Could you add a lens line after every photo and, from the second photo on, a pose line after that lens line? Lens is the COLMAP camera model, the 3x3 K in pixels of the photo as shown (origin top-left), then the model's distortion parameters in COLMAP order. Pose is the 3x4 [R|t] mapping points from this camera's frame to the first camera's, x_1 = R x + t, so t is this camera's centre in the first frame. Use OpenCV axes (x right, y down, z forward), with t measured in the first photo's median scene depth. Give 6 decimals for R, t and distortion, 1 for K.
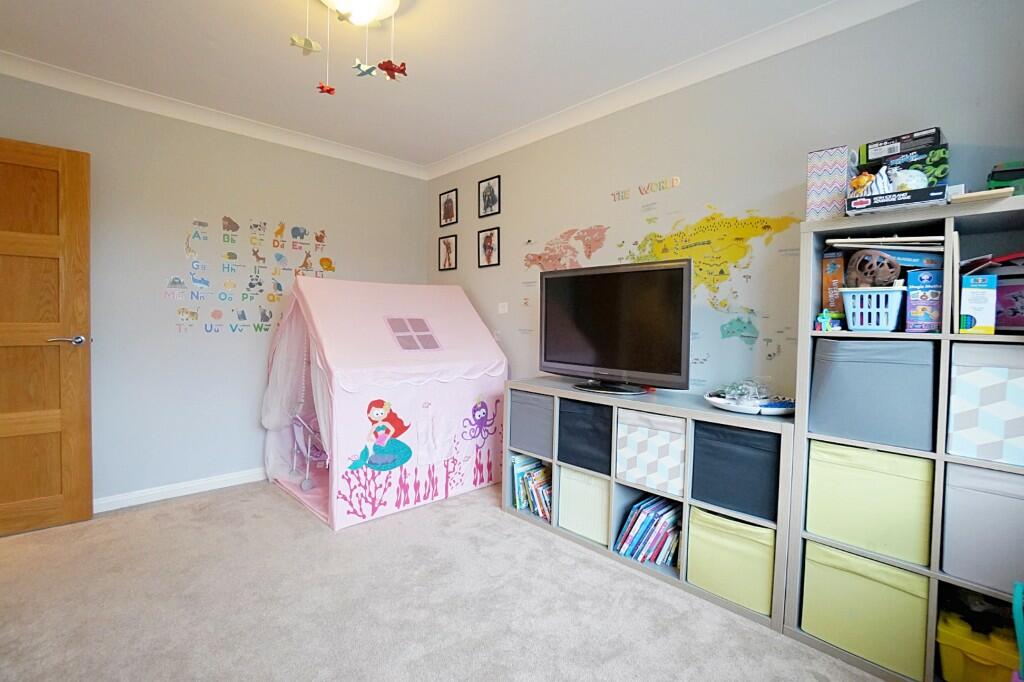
lens RADIAL K [[454.6, 0, 505.5], [0, 454.6, 336.3], [0, 0, 1]] dist [-0.045187, 0.011354]
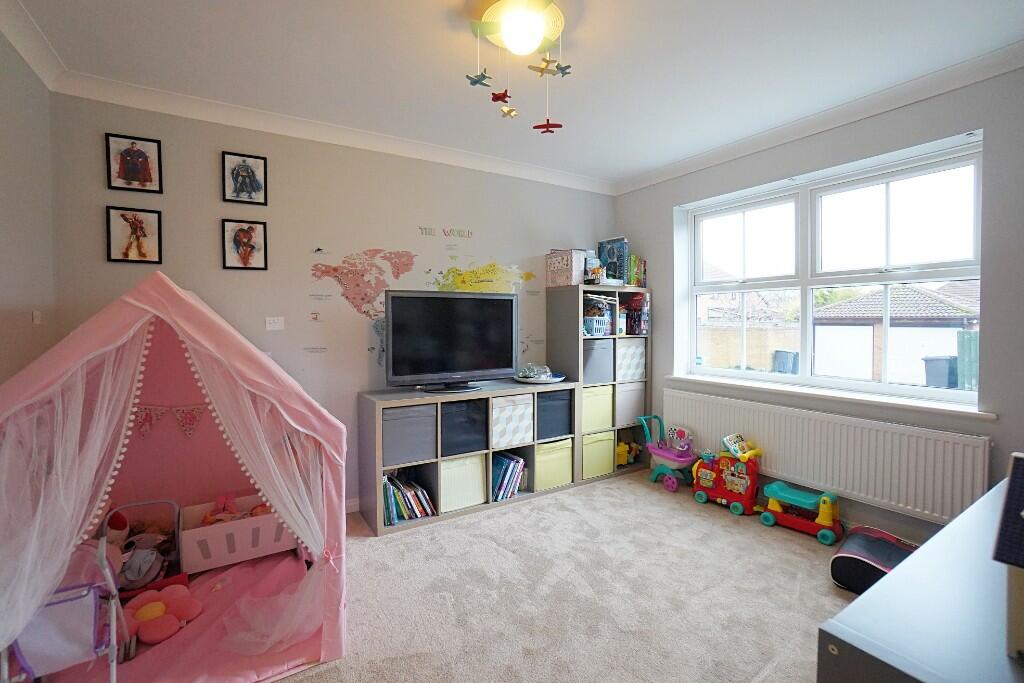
lens RADIAL K [[454.6, 0, 503.3], [0, 454.6, 334.4], [0, 0, 1]] dist [-0.045187, 0.011354]
pose [[0.209526, -0.043464, 0.976837, -0.998034], [0.042655, 0.998467, 0.035277, -0.075795], [-0.976872, 0.034275, 0.211058, 0.608153]]
